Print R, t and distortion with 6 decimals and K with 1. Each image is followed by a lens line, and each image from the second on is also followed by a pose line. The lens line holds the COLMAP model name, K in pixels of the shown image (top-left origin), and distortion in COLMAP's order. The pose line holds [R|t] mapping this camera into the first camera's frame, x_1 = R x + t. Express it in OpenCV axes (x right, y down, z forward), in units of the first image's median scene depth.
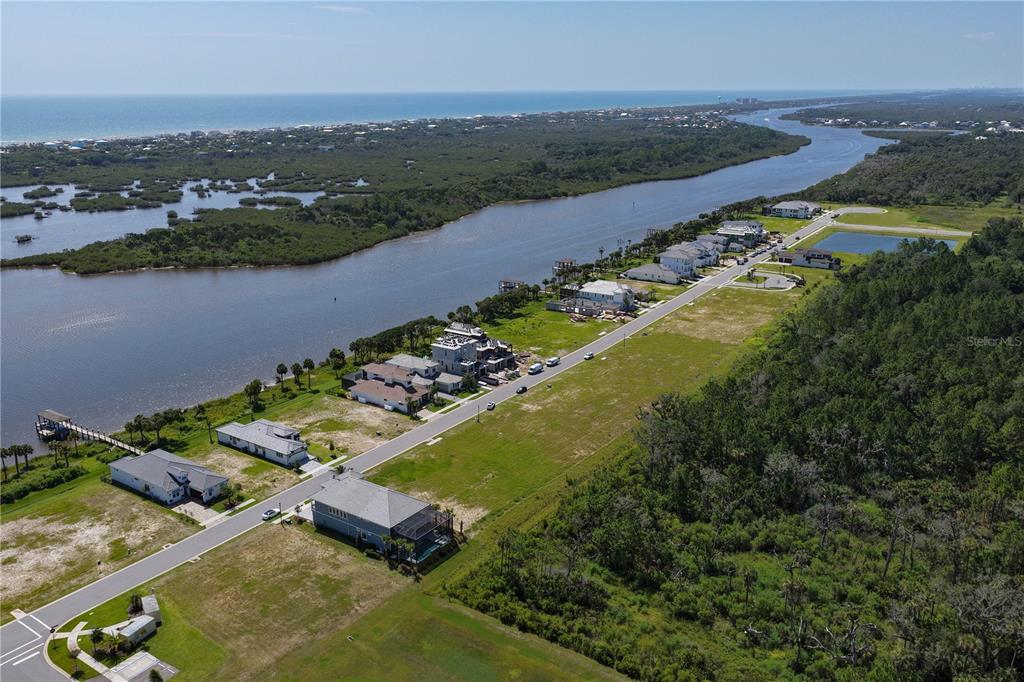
lens RADIAL K [[848.7, 0, 512.0], [0, 848.7, 341.0], [0, 0, 1]] dist [-0.003872, 0.017791]
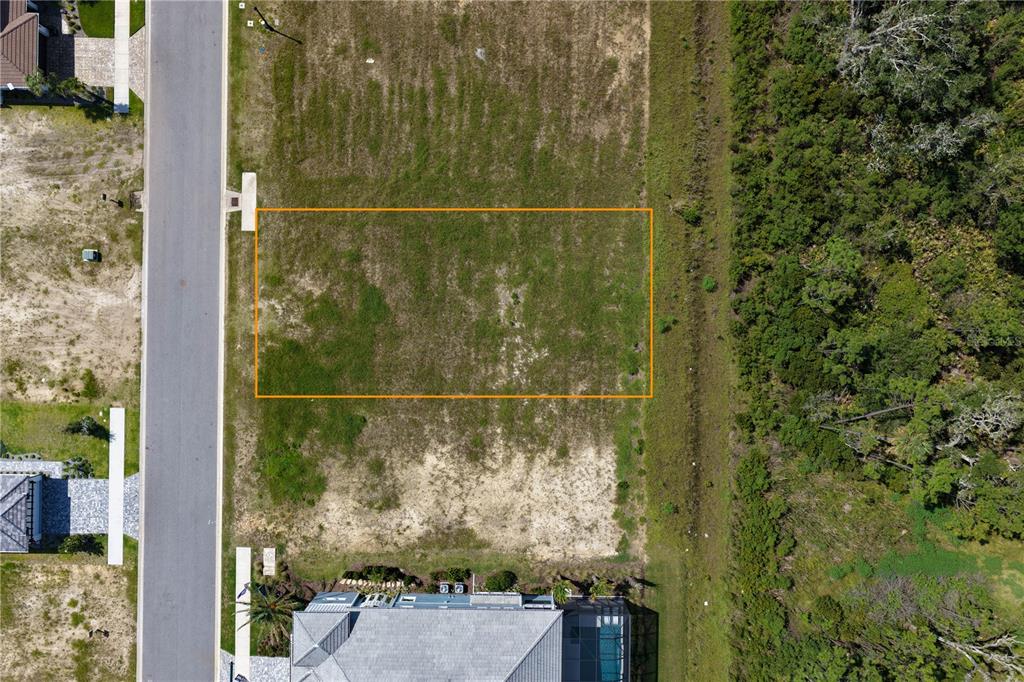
lens RADIAL K [[848.7, 0, 512.0], [0, 848.7, 341.0], [0, 0, 1]] dist [-0.003872, 0.017791]
pose [[0.825904, -0.563802, 0.003053, -0.029205], [0.162316, 0.242953, 0.956362, -0.180286], [-0.539940, -0.789368, 0.292170, 0.707881]]
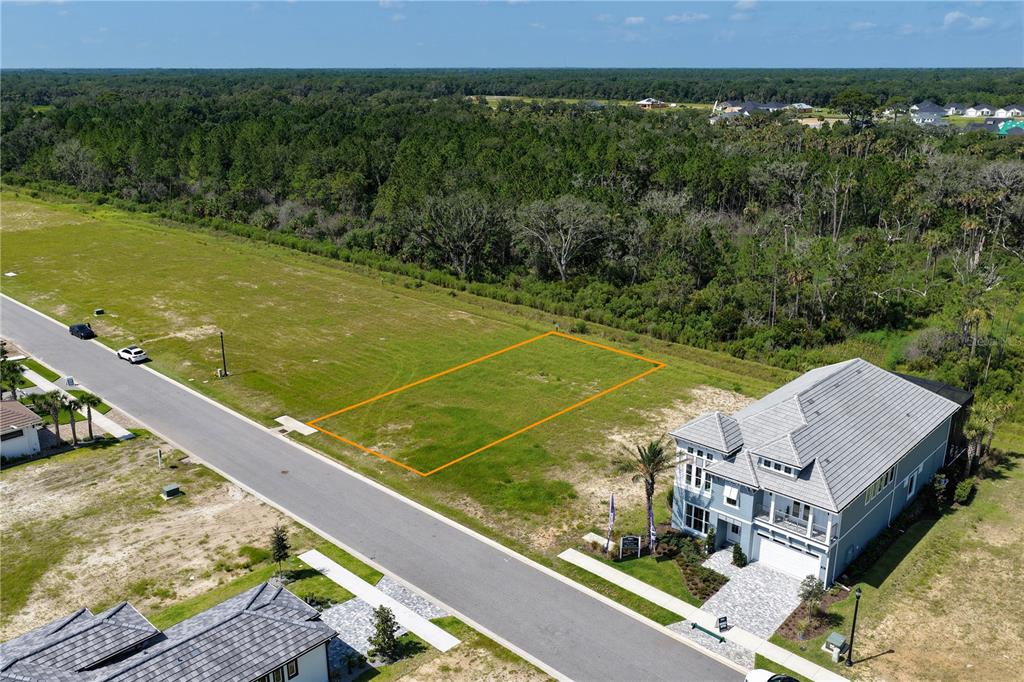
lens RADIAL K [[848.7, 0, 512.0], [0, 848.7, 341.0], [0, 0, 1]] dist [-0.003872, 0.017791]
pose [[0.139491, -0.298013, 0.944315, -0.371512], [0.283775, 0.925671, 0.250211, 0.018257], [-0.948691, 0.233071, 0.213691, 0.745832]]
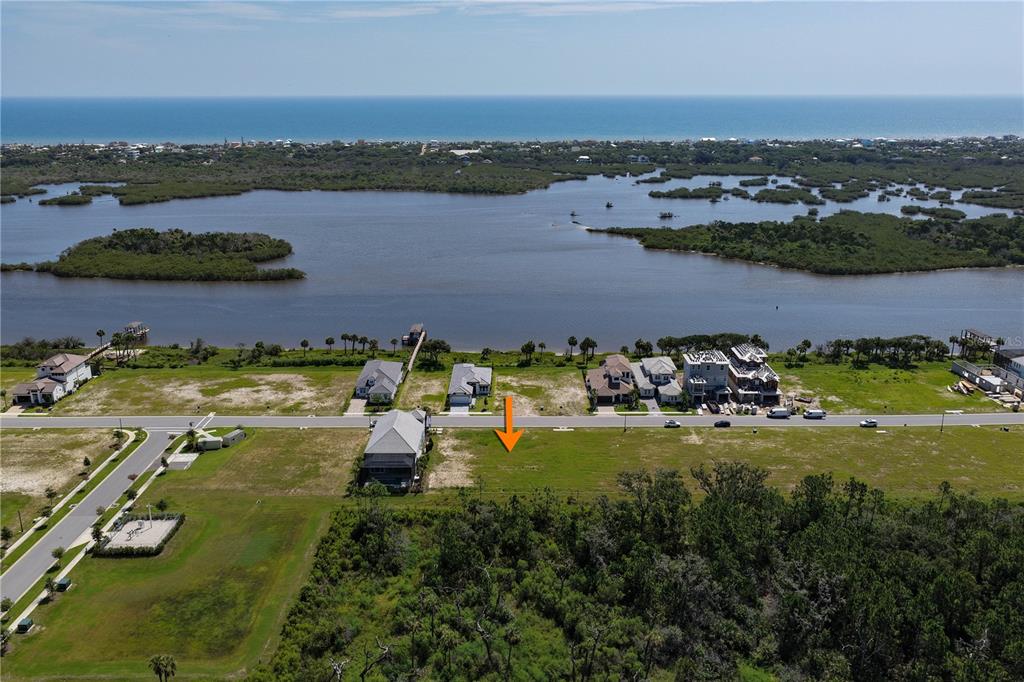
lens RADIAL K [[848.7, 0, 512.0], [0, 848.7, 341.0], [0, 0, 1]] dist [-0.003872, 0.017791]
pose [[0.571826, 0.235960, -0.785709, 0.601854], [-0.235919, 0.964584, 0.117981, -0.085883], [0.785721, 0.117899, 0.607242, 0.274497]]
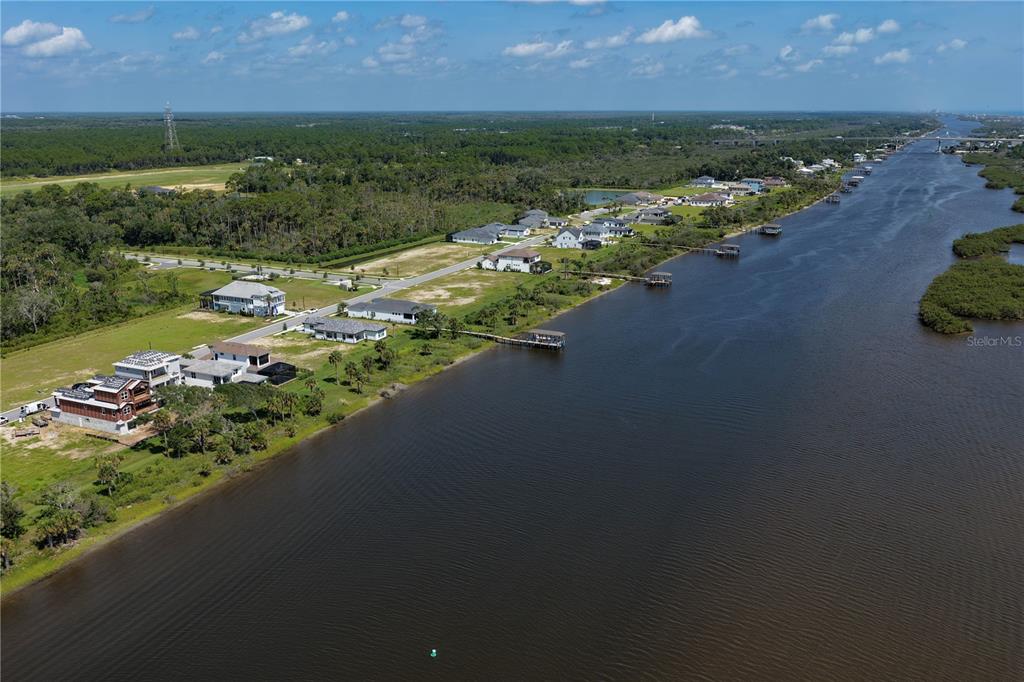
lens RADIAL K [[859.8, 0, 512.0], [0, 859.8, 341.0], [0, 0, 1]] dist [-0.016056, 0.050891]
pose [[-0.986697, 0.051285, -0.154271, -0.302215], [-0.037778, 0.850634, 0.524399, -0.475114], [0.158122, 0.523251, -0.837380, 1.858250]]
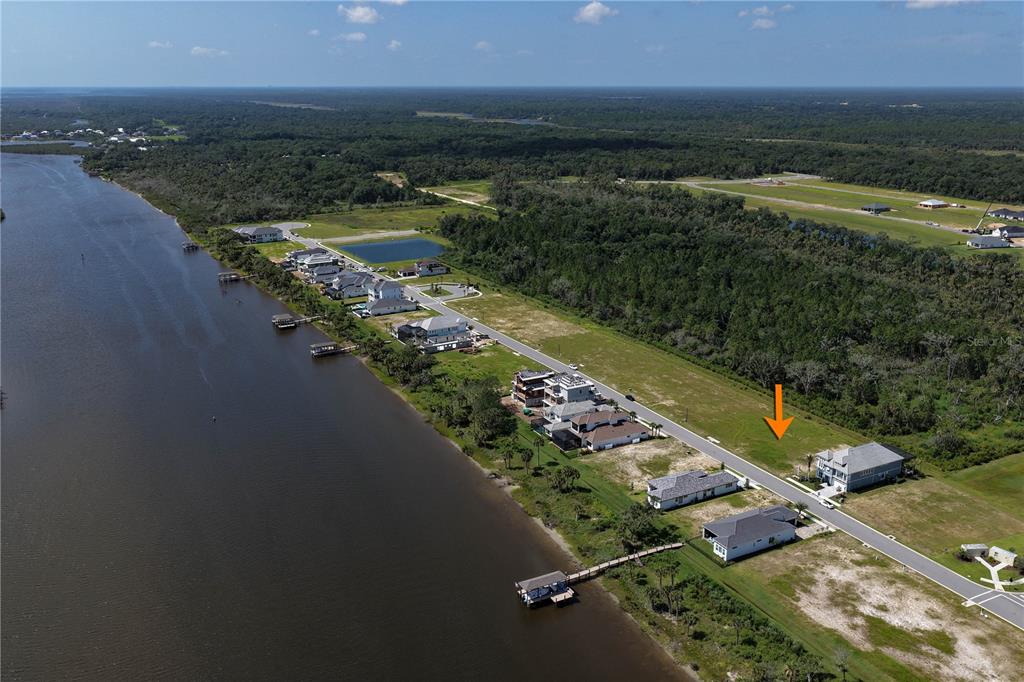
lens RADIAL K [[859.8, 0, 512.0], [0, 859.8, 341.0], [0, 0, 1]] dist [-0.016056, 0.050891]
pose [[0.457999, -0.251615, 0.852600, -1.160624], [0.253817, 0.956194, 0.145842, -0.258101], [-0.851947, 0.149609, 0.501800, 0.533609]]
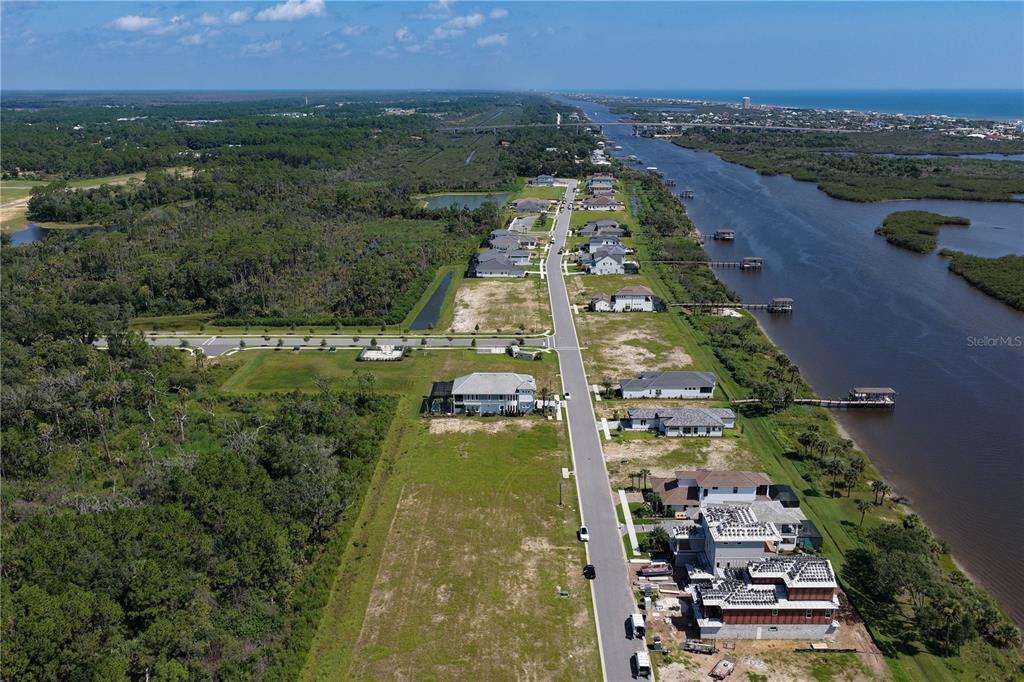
lens RADIAL K [[848.7, 0, 512.0], [0, 848.7, 341.0], [0, 0, 1]] dist [-0.003872, 0.017791]
pose [[-0.824712, 0.170984, -0.539087, 0.385588], [-0.155329, 0.848068, 0.506610, -0.414424], [0.543804, 0.501543, -0.672853, 1.367828]]
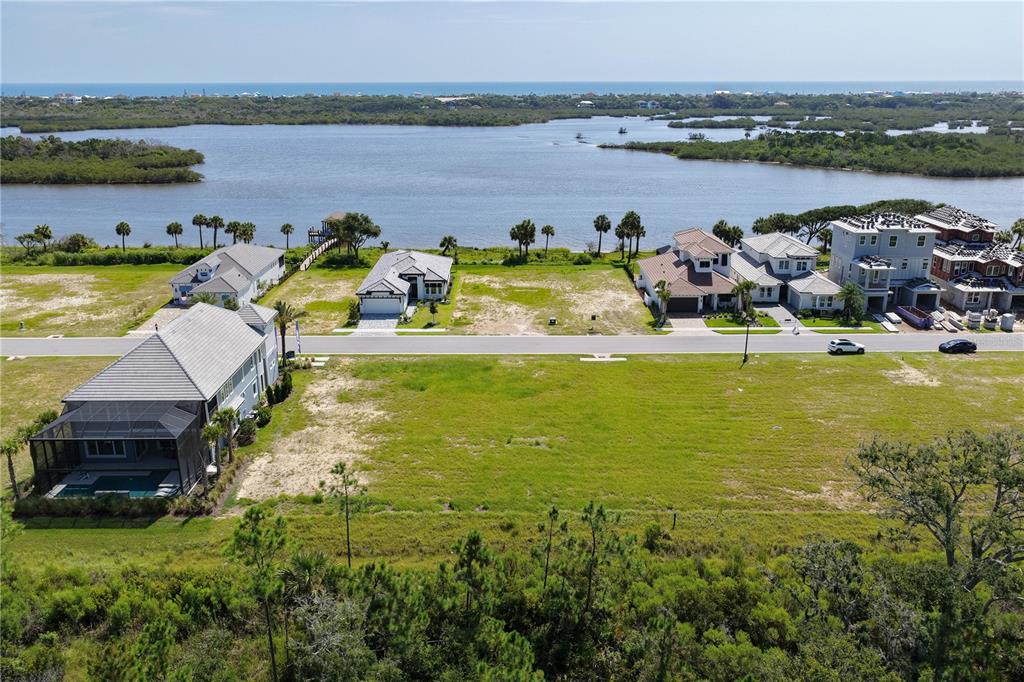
lens RADIAL K [[848.7, 0, 512.0], [0, 848.7, 341.0], [0, 0, 1]] dist [-0.003872, 0.017791]
pose [[0.577145, 0.244743, -0.779105, 0.213479], [-0.234576, 0.963513, 0.128903, 0.055005], [0.782226, 0.108363, 0.613498, 0.612073]]
